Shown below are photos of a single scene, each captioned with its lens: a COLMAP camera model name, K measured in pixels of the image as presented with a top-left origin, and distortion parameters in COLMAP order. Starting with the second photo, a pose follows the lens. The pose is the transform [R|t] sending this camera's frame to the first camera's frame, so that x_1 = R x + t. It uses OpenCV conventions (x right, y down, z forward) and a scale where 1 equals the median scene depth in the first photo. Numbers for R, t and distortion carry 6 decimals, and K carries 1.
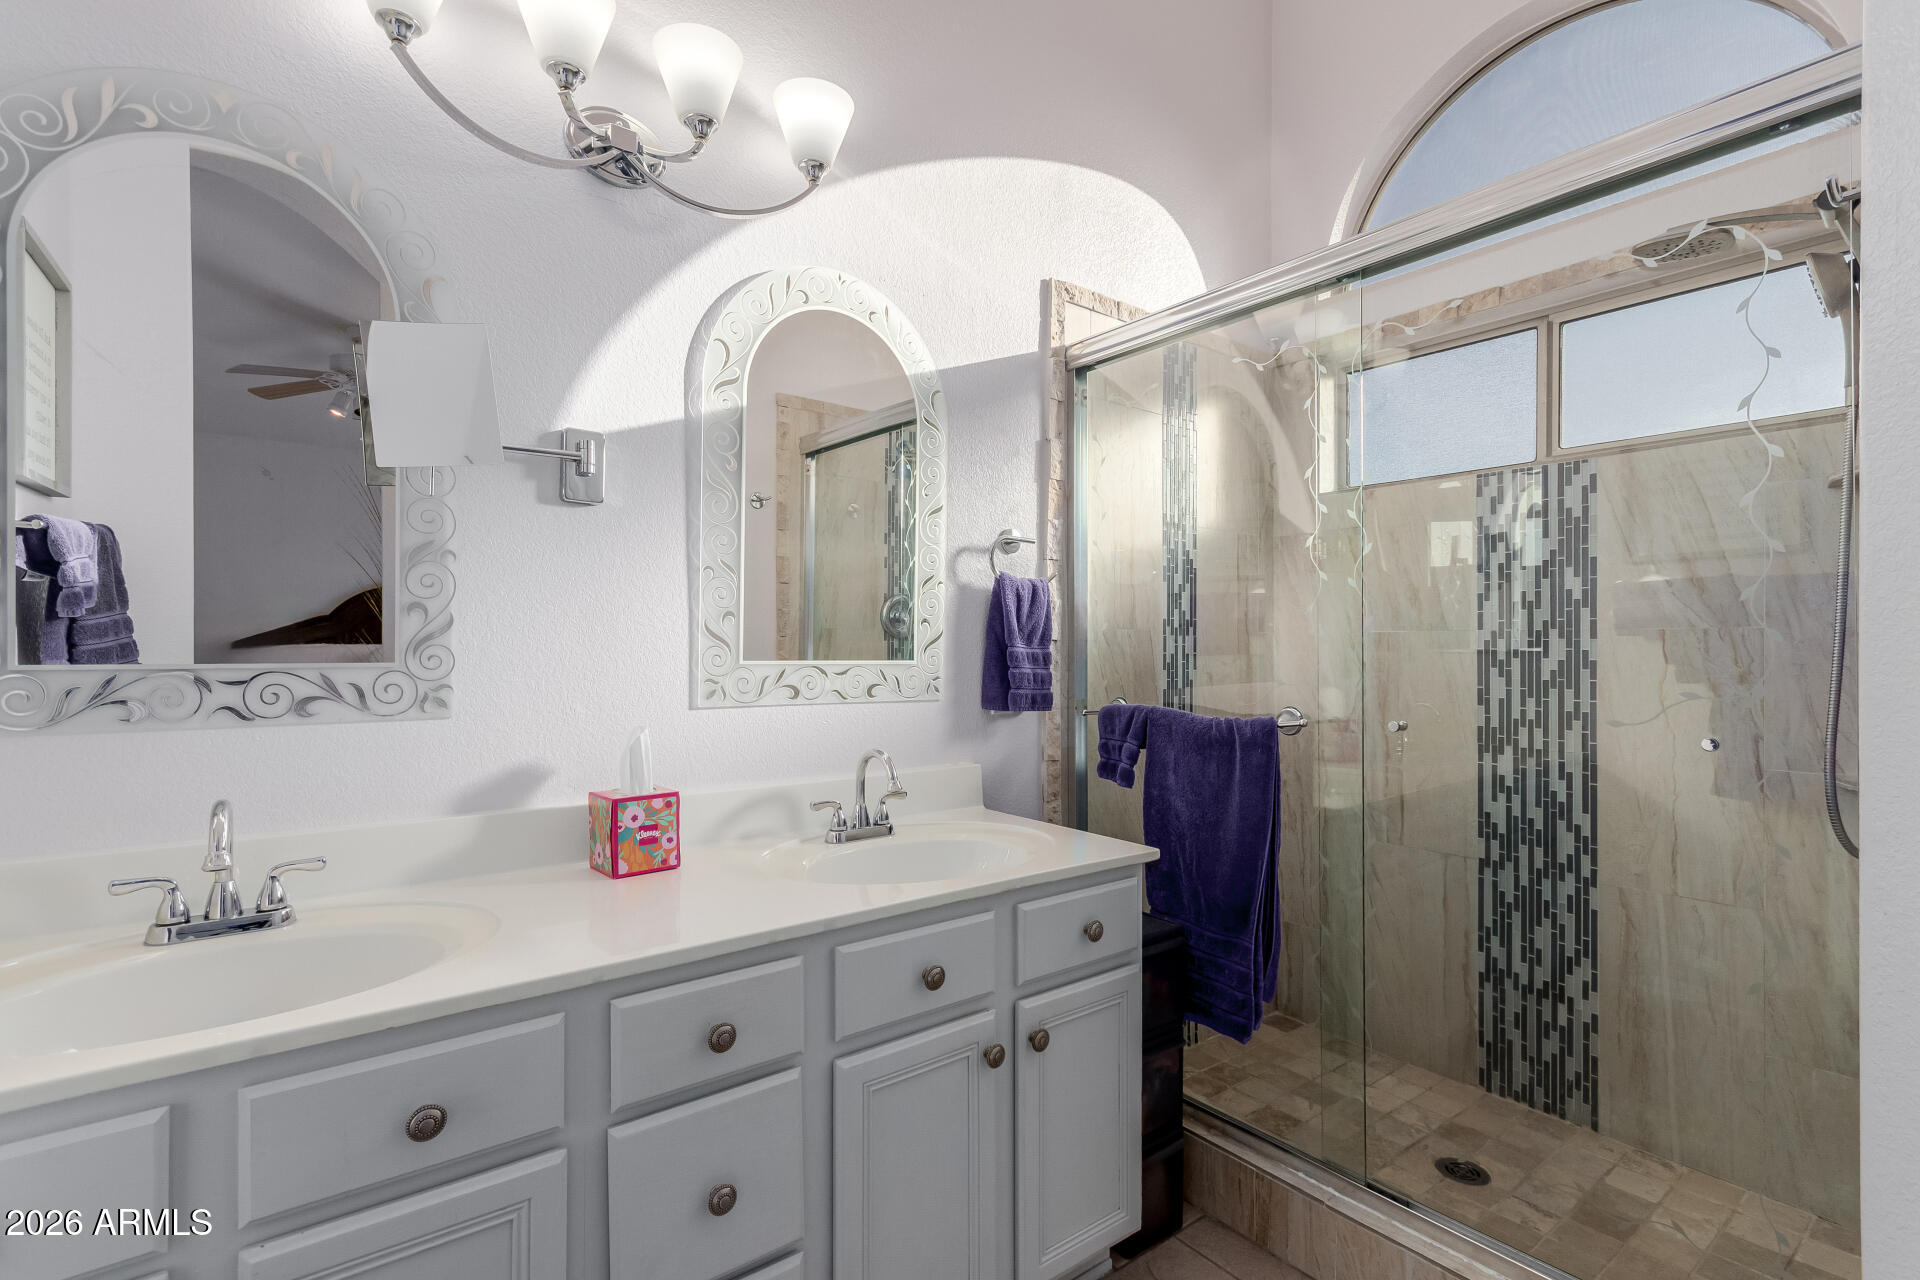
lens RADIAL K [[893.9, 0, 970.7], [0, 893.9, 641.9], [0, 0, 1]] dist [0.001878, 0.003932]
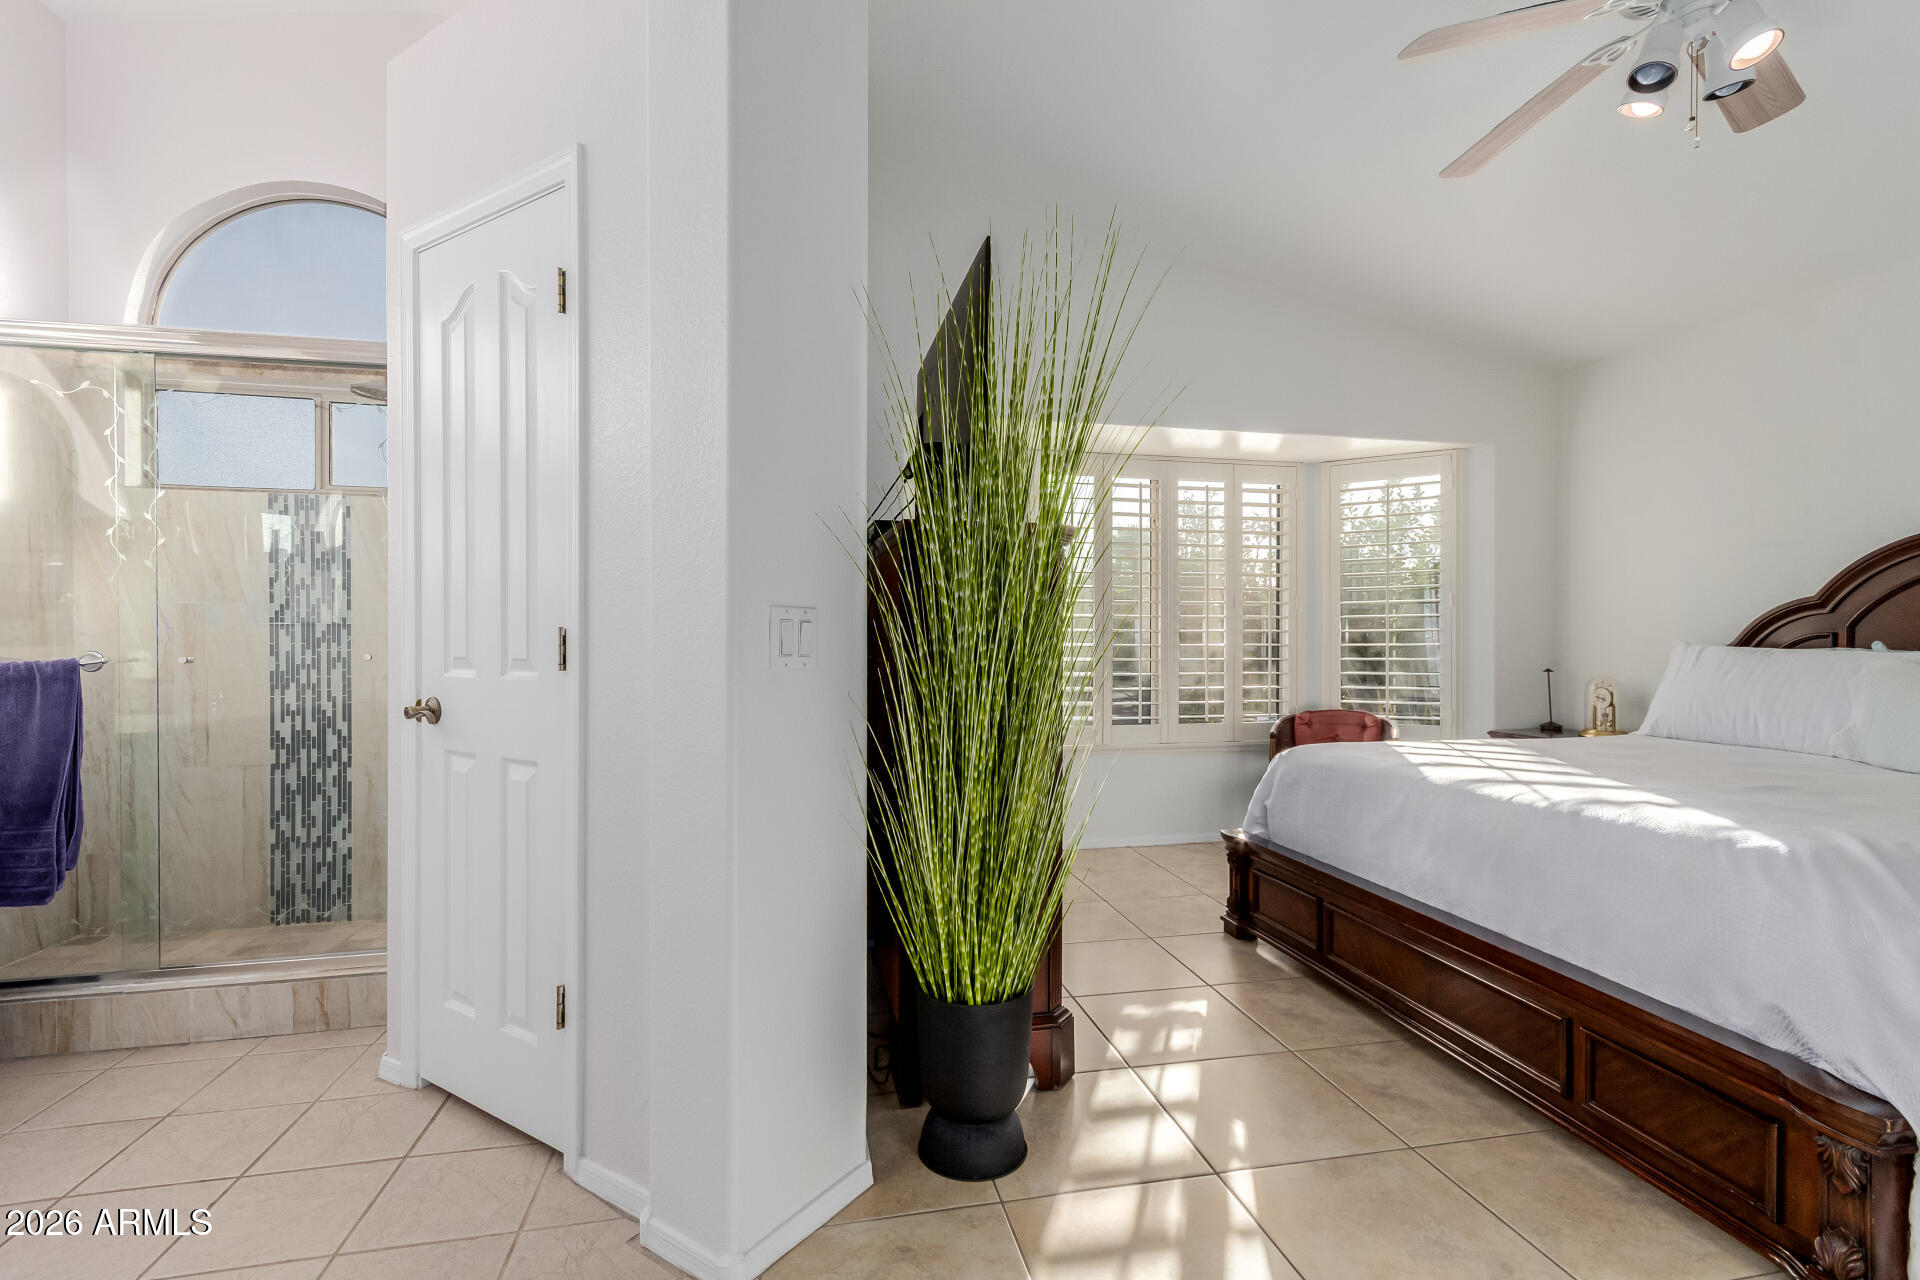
lens RADIAL K [[893.9, 0, 970.7], [0, 893.9, 641.9], [0, 0, 1]] dist [0.001878, 0.003932]
pose [[0.440937, -0.007027, 0.897510, -0.228493], [-0.002132, 0.999958, 0.008876, 0.035245], [-0.897535, -0.005828, 0.440904, -0.654720]]
